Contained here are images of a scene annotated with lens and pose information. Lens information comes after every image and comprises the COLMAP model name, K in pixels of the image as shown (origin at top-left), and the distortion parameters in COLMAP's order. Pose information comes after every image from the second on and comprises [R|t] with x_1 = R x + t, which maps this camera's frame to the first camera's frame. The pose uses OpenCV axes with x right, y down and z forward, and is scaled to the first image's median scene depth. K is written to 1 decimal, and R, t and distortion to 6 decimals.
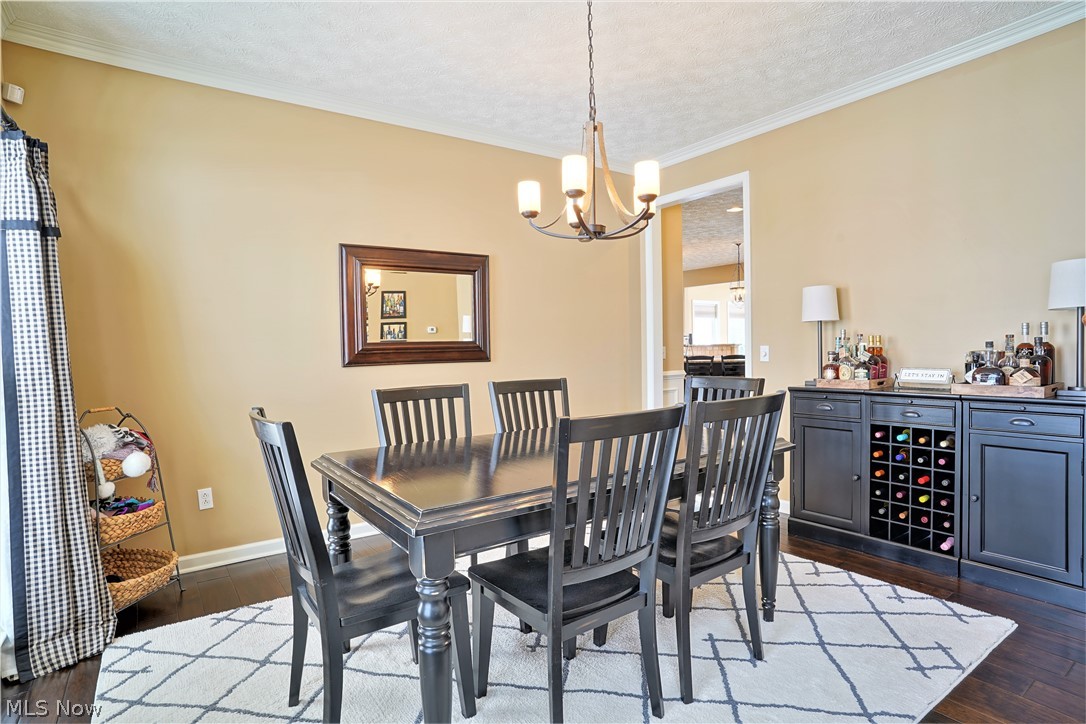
lens RADIAL K [[566.5, 0, 541.1], [0, 566.5, 366.3], [0, 0, 1]] dist [-0.076909, 0.042547]
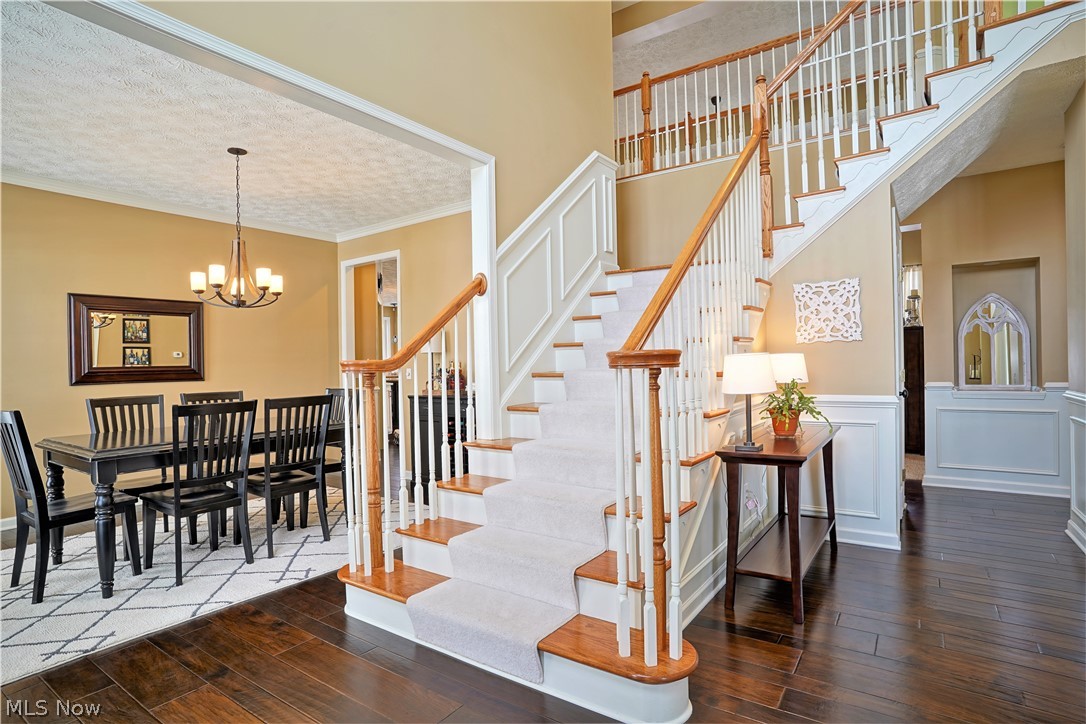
lens RADIAL K [[566.5, 0, 541.1], [0, 566.5, 366.3], [0, 0, 1]] dist [-0.076909, 0.042547]
pose [[0.943172, -0.000863, 0.332303, 0.311259], [0.012112, 0.999422, -0.031779, 0.012007], [-0.332083, 0.033998, 0.942637, -0.689650]]
